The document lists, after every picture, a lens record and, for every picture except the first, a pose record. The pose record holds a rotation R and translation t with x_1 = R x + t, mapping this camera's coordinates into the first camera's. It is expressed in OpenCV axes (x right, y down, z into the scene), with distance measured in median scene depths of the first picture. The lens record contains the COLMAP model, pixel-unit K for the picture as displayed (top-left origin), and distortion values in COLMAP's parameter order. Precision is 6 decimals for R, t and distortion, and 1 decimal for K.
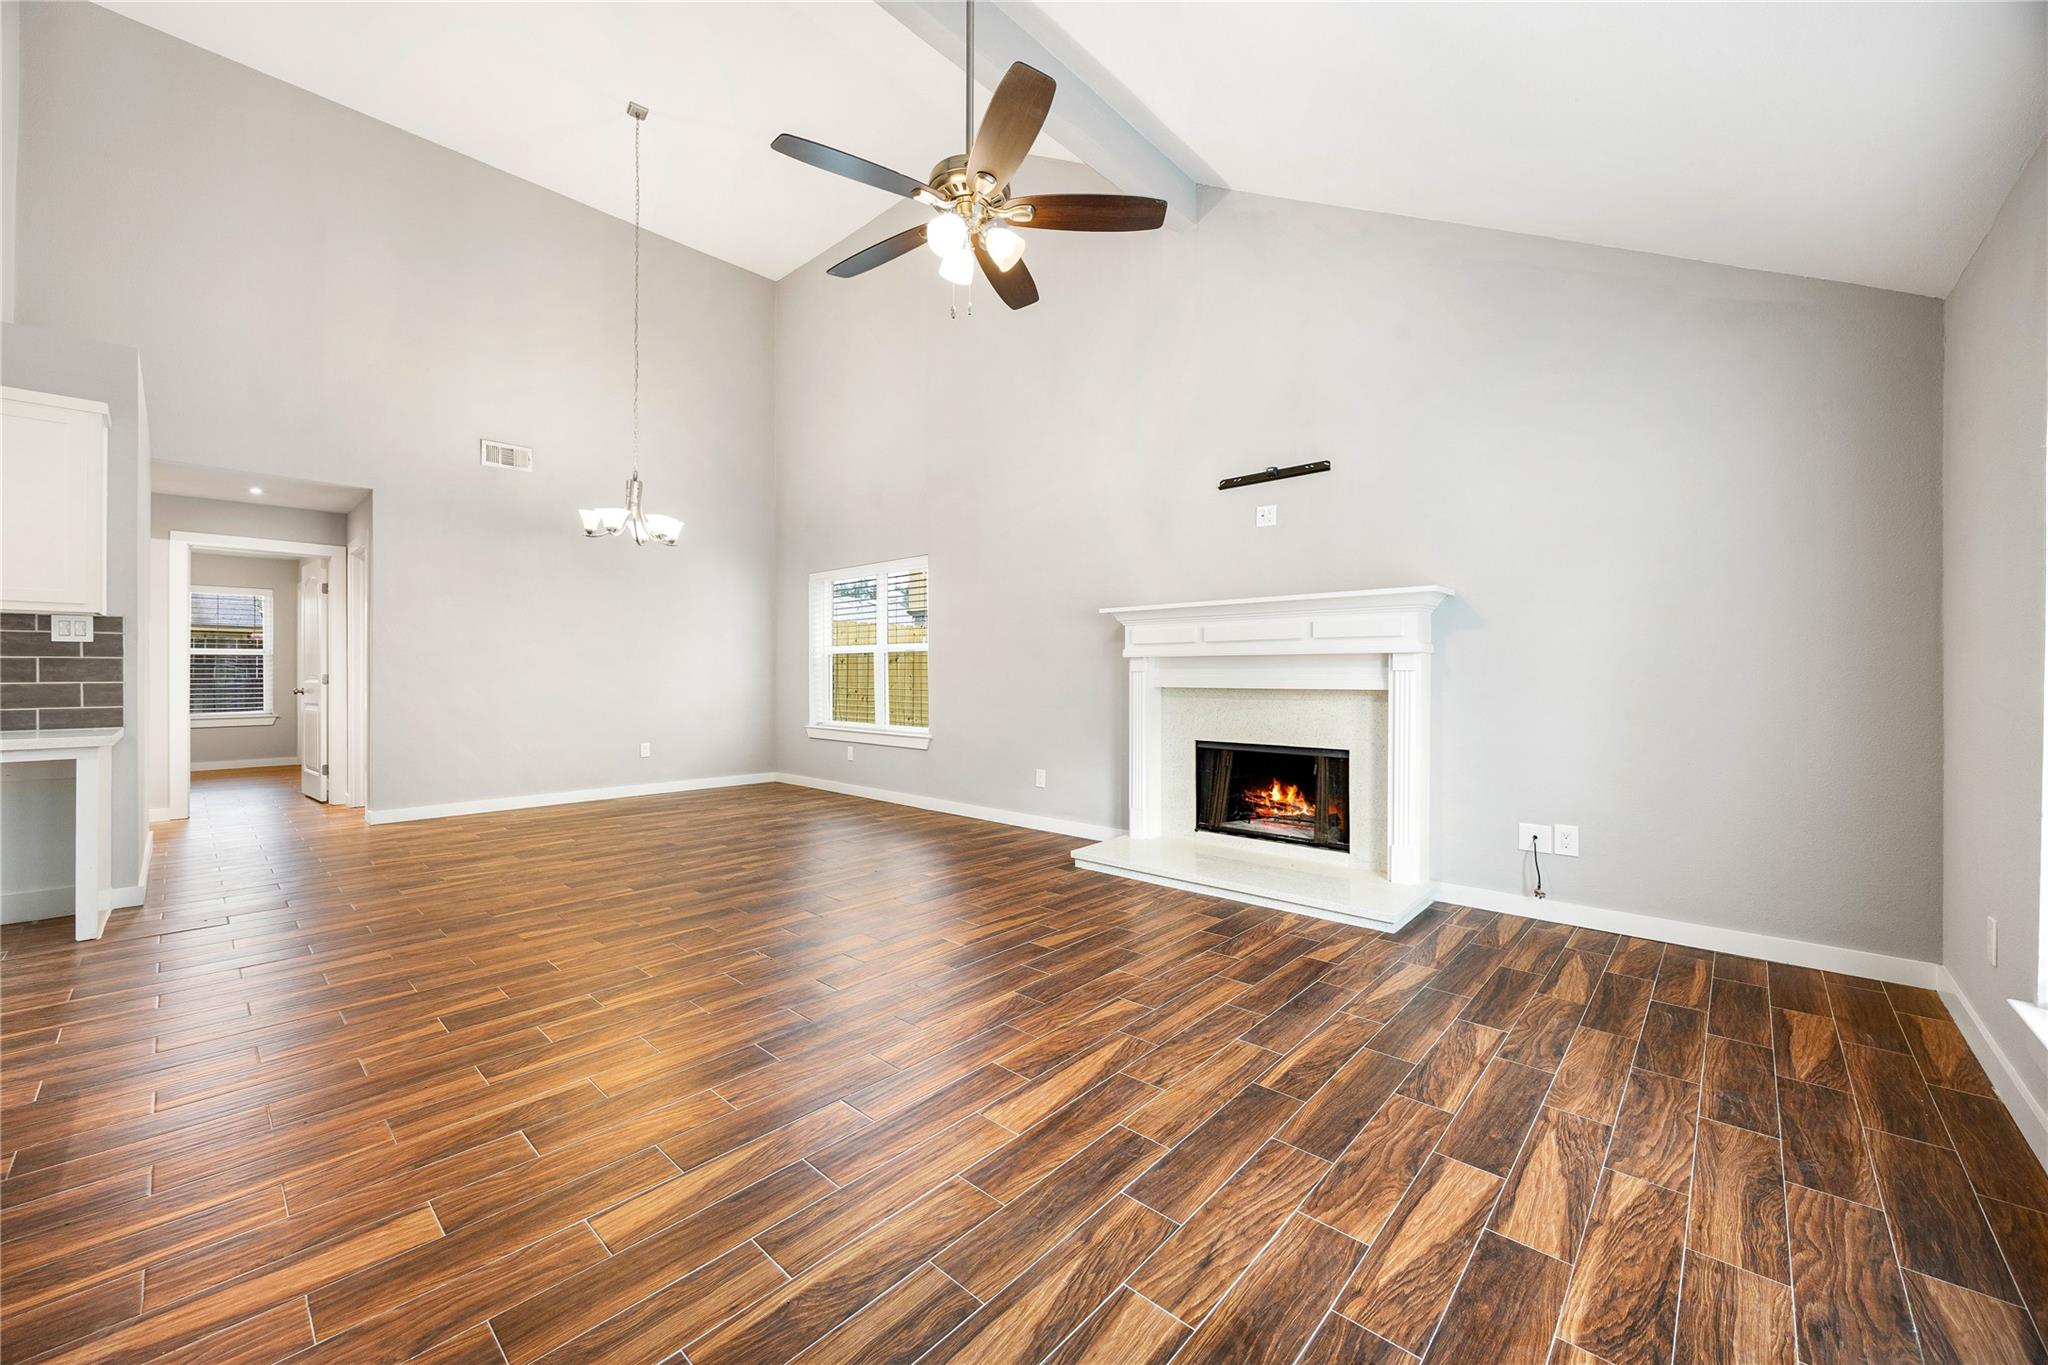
lens RADIAL K [[777.8, 0, 1022.5], [0, 777.8, 669.1], [0, 0, 1]] dist [-0.004064, 0.000602]
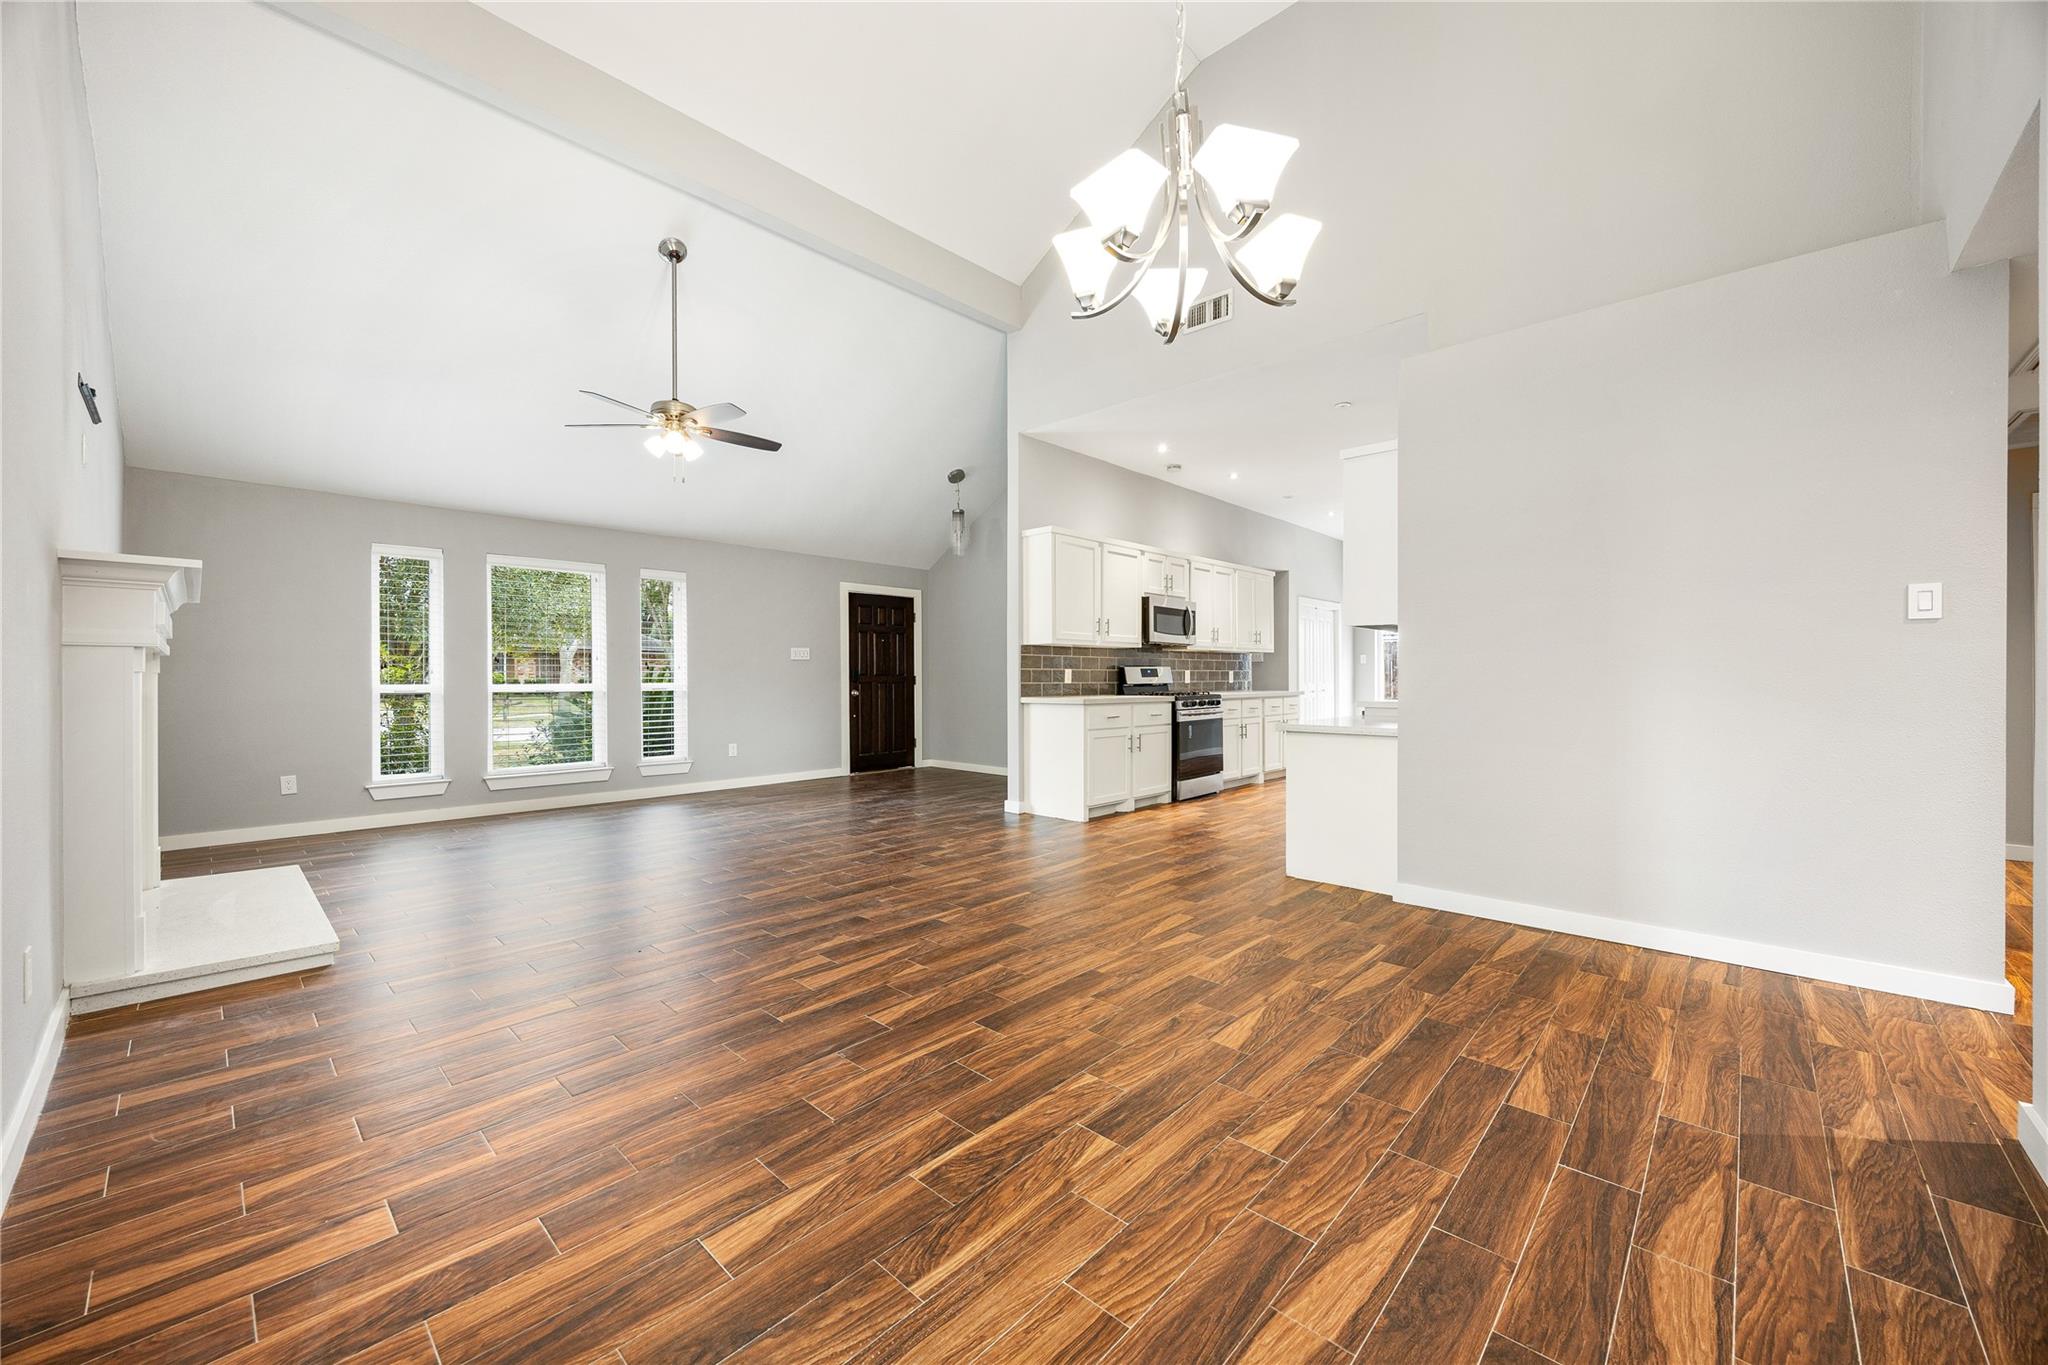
lens RADIAL K [[777.8, 0, 1020.9], [0, 777.8, 685.4], [0, 0, 1]] dist [-0.004064, 0.000602]
pose [[-0.999965, 0.000739, 0.008284, -0.596472], [0.000798, 0.999974, 0.007136, 0.009273], [-0.008279, 0.007143, -0.999940, 1.868537]]
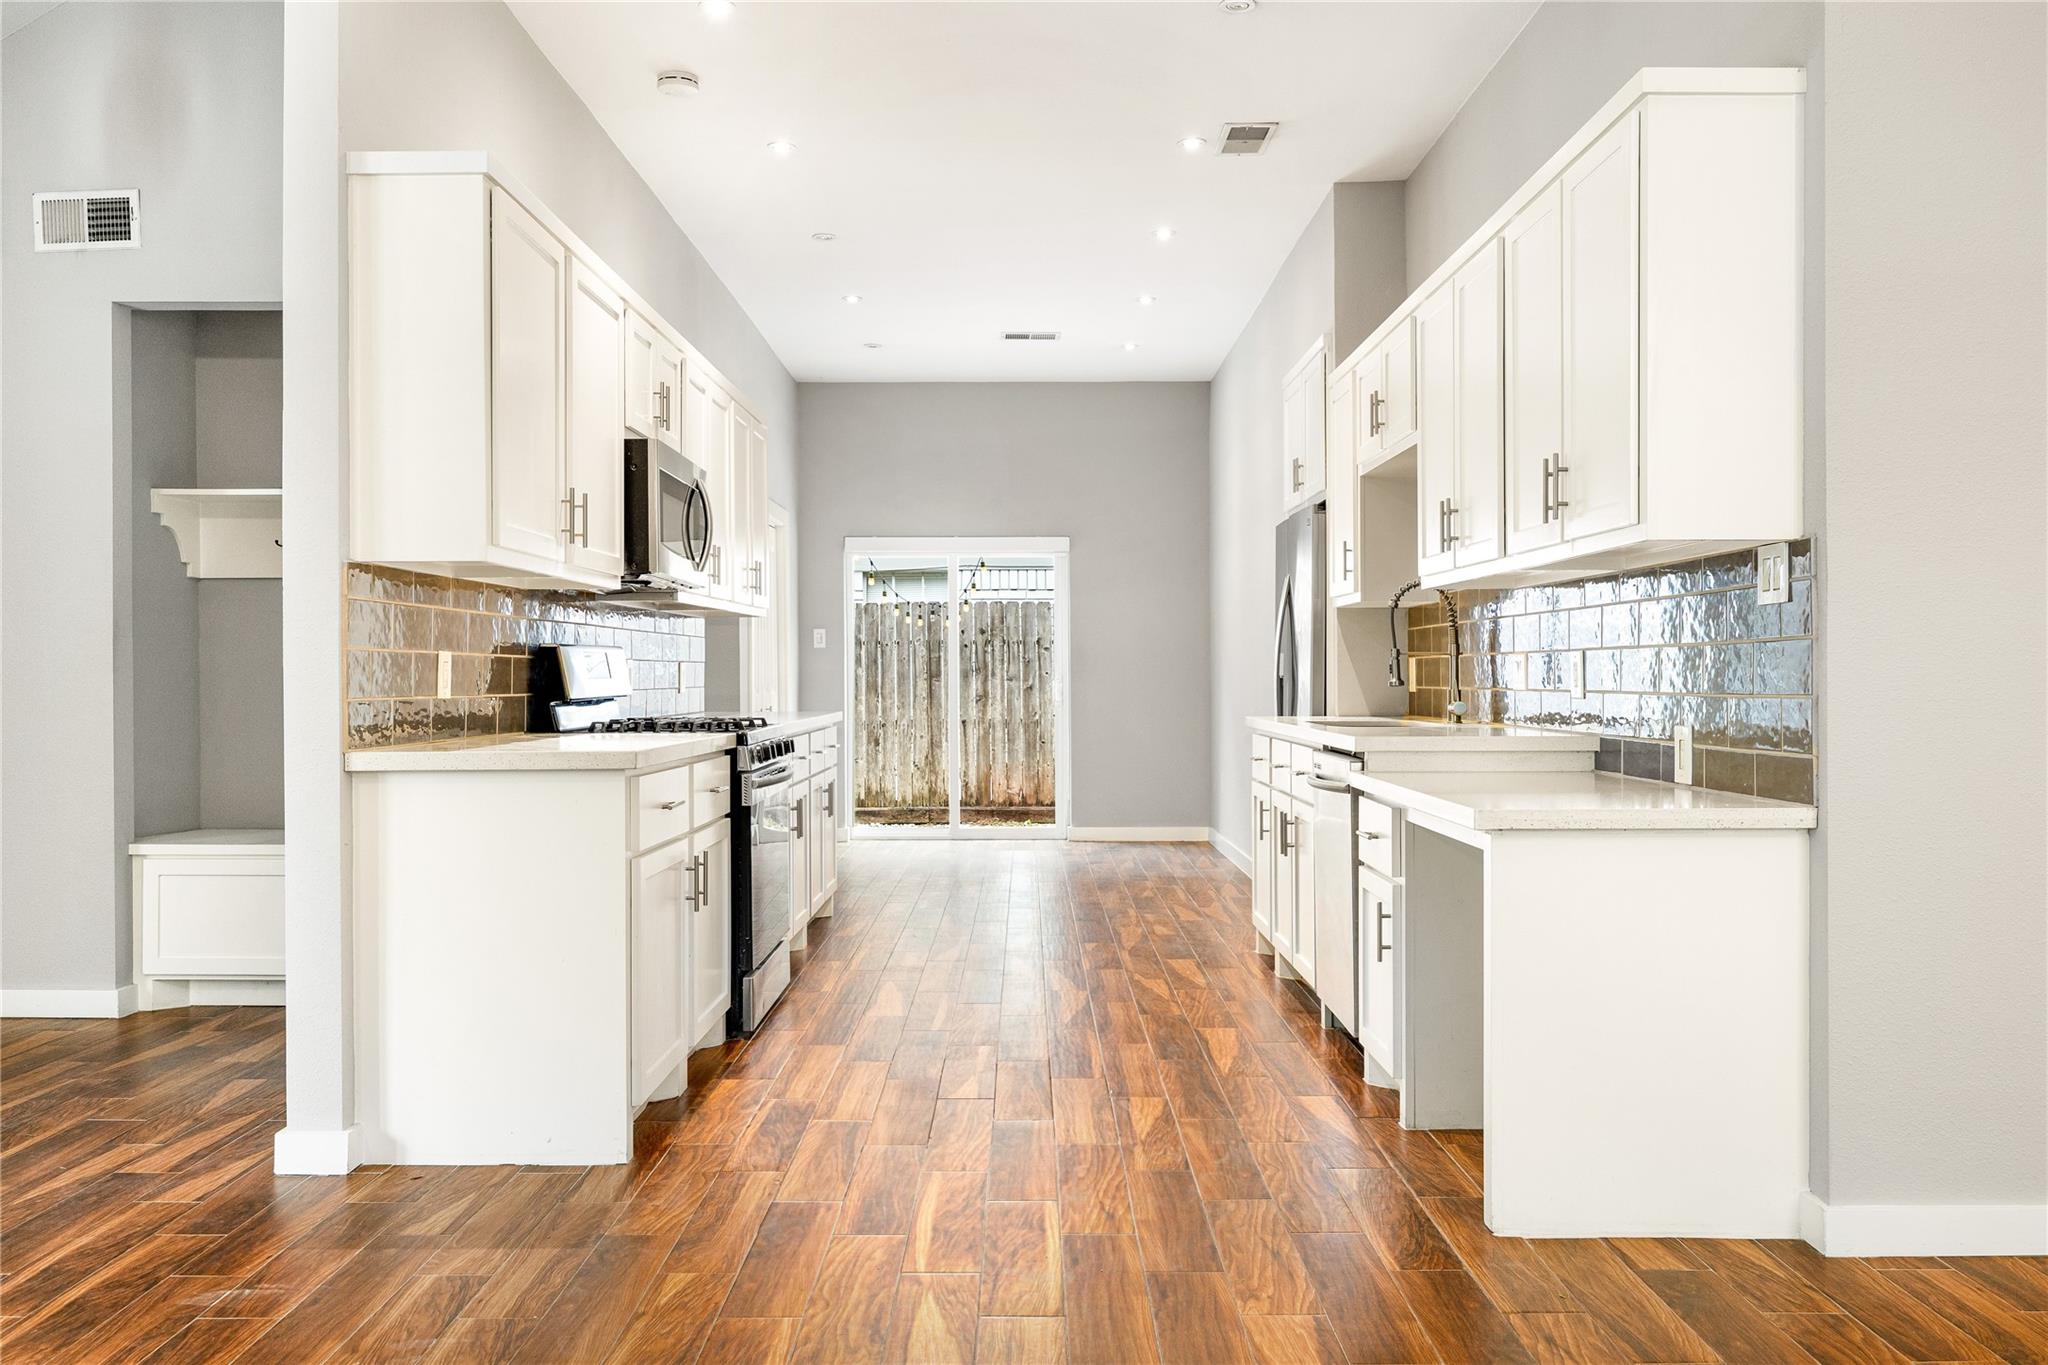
lens RADIAL K [[1622.7, 0, 1025.4], [0, 1622.7, 684.3], [0, 0, 1]] dist [-0.009100, 0.010978]
pose [[-0.733717, 0.003270, -0.679448, -0.247379], [0.003461, 0.999993, 0.001076, 0.007965], [0.679447, -0.001562, -0.733723, 1.222831]]
